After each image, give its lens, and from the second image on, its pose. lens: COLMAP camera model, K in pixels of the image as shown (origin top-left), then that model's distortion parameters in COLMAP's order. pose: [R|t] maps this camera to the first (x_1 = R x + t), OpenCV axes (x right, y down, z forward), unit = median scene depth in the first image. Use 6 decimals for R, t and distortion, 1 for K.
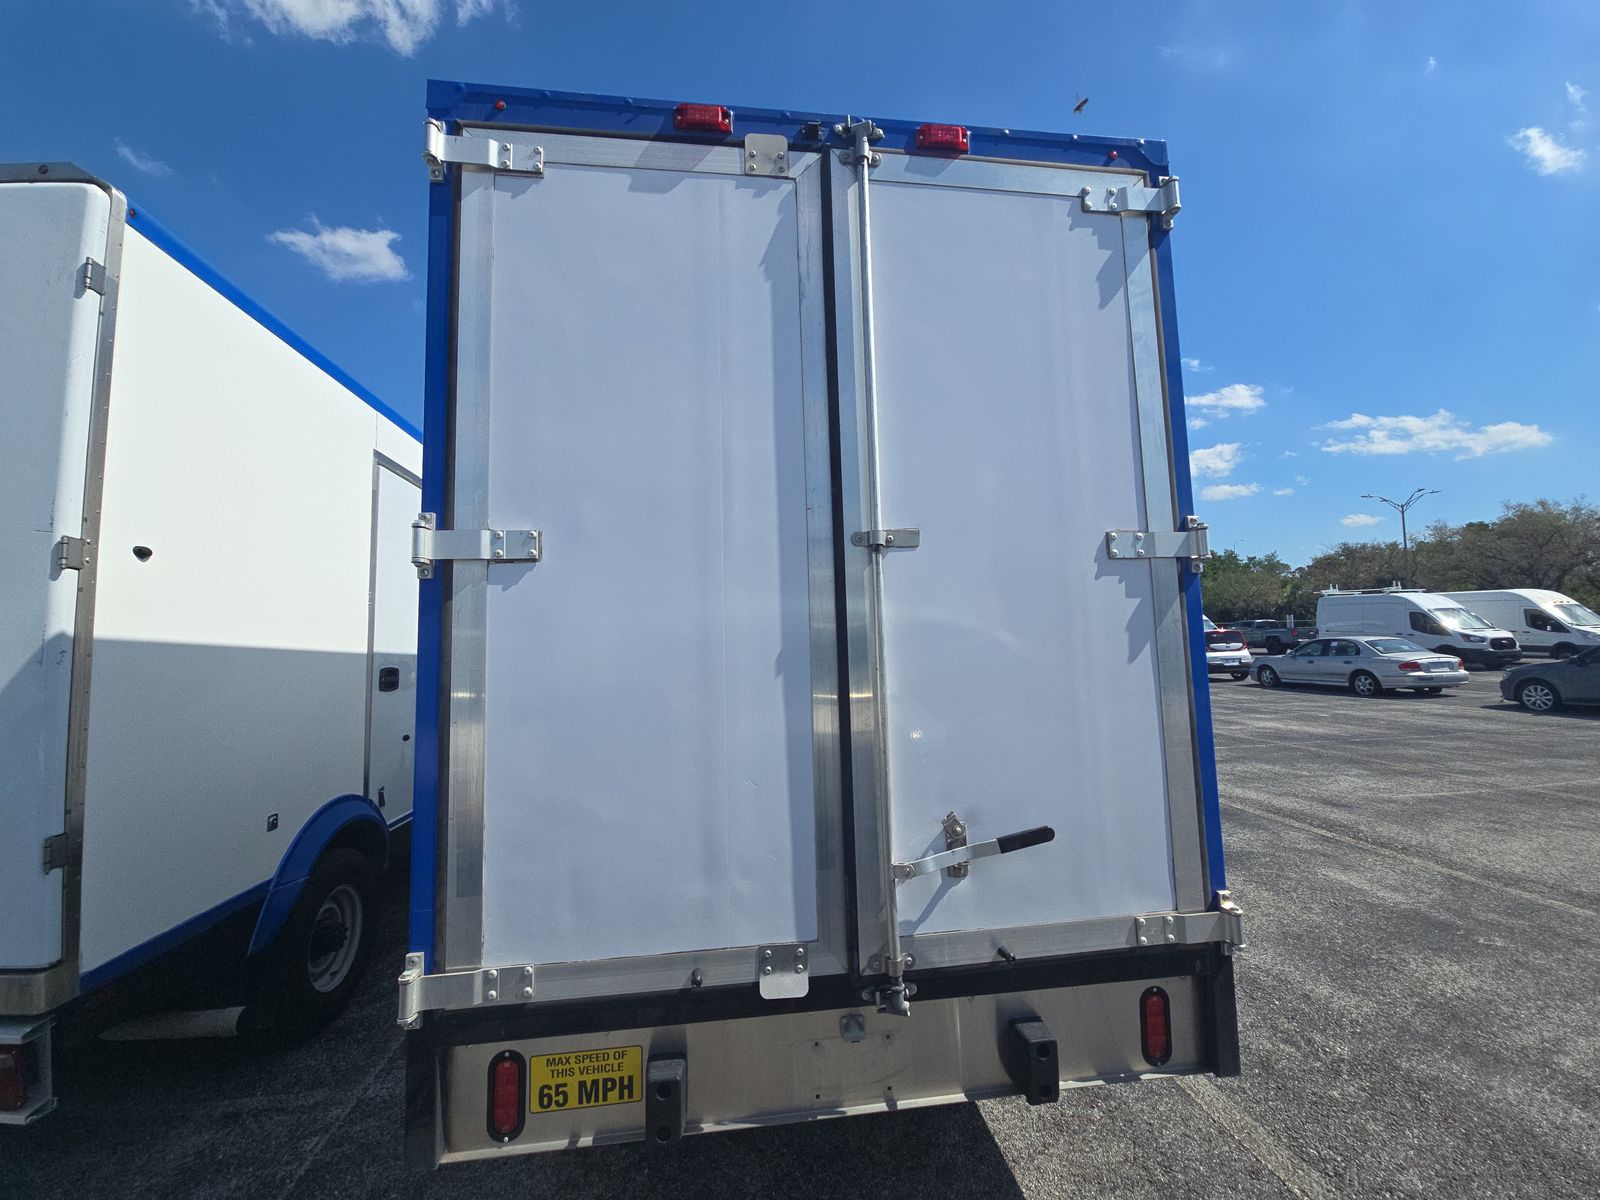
lens RADIAL K [[656.3, 0, 787.3], [0, 656.3, 589.9], [0, 0, 1]] dist [-0.002440, -0.001048]
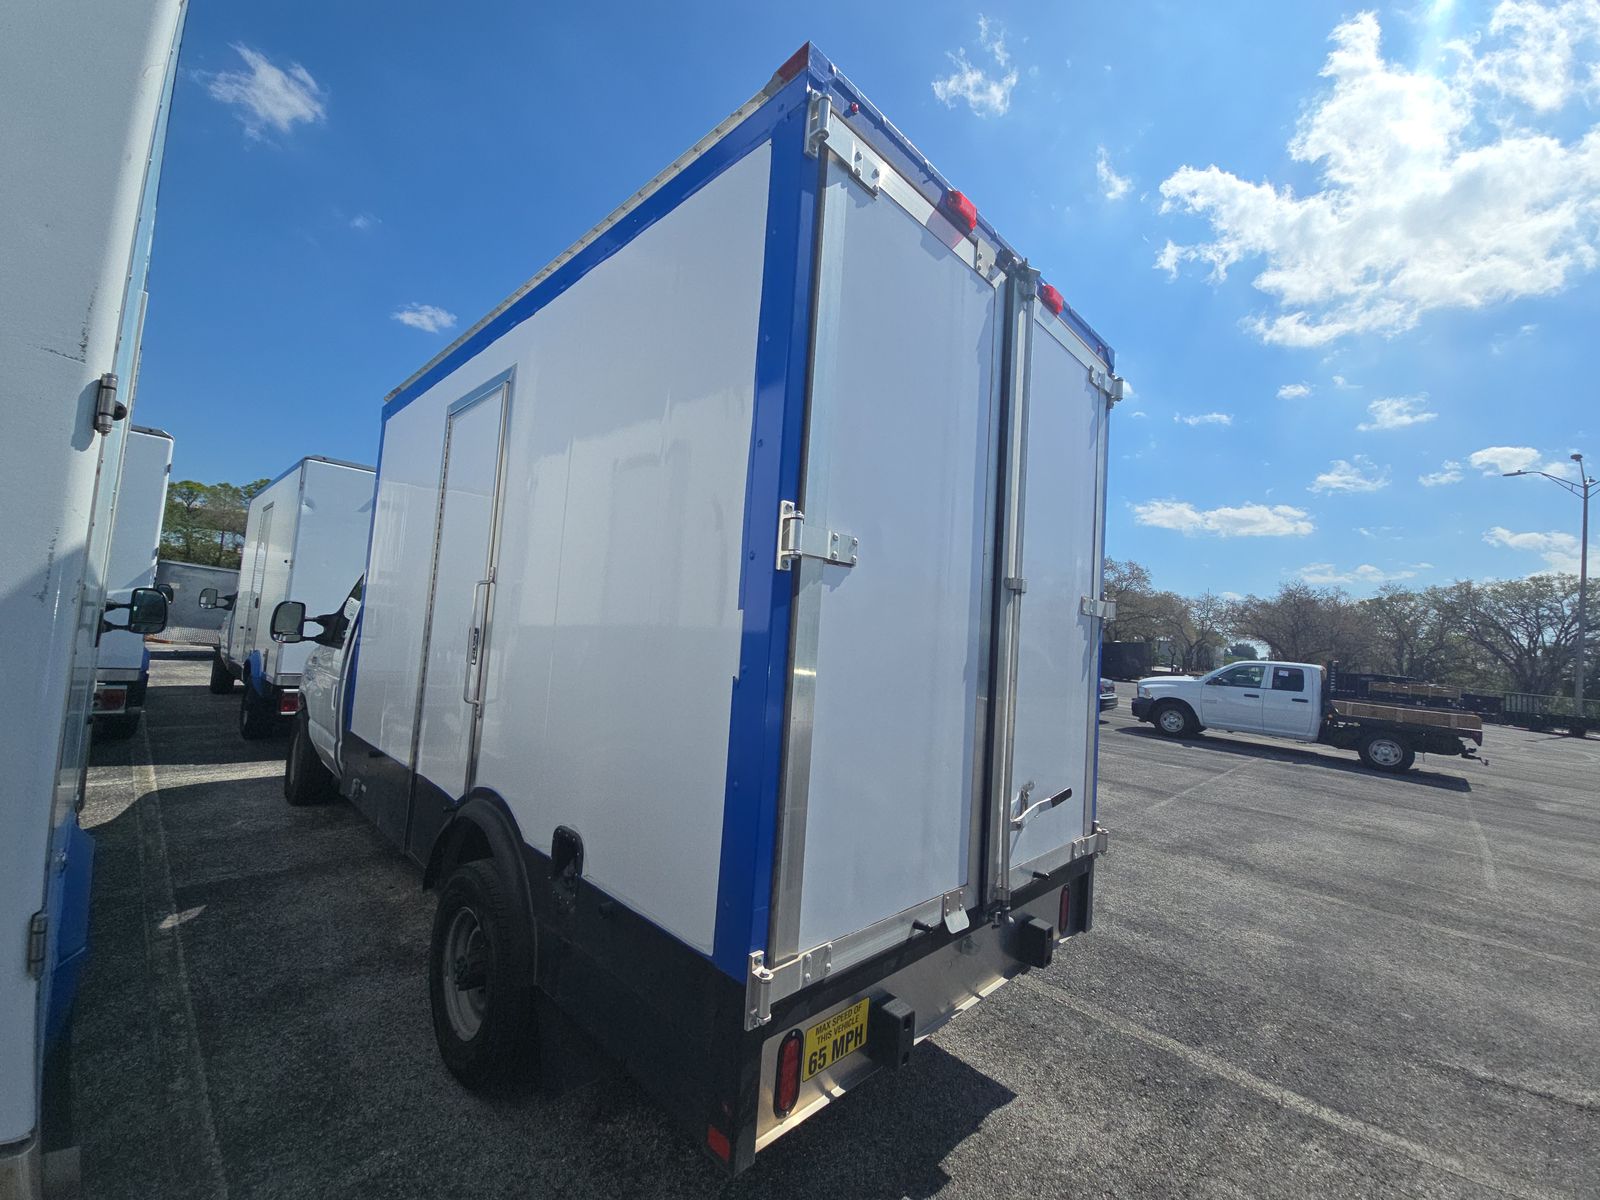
lens RADIAL K [[656.3, 0, 798.9], [0, 656.3, 591.7], [0, 0, 1]] dist [-0.002440, -0.001048]
pose [[0.781258, 0.123923, 0.611784, -1.107376], [-0.144558, 0.989370, -0.015803, 0.026183], [-0.607239, -0.076092, 0.790867, 0.213605]]
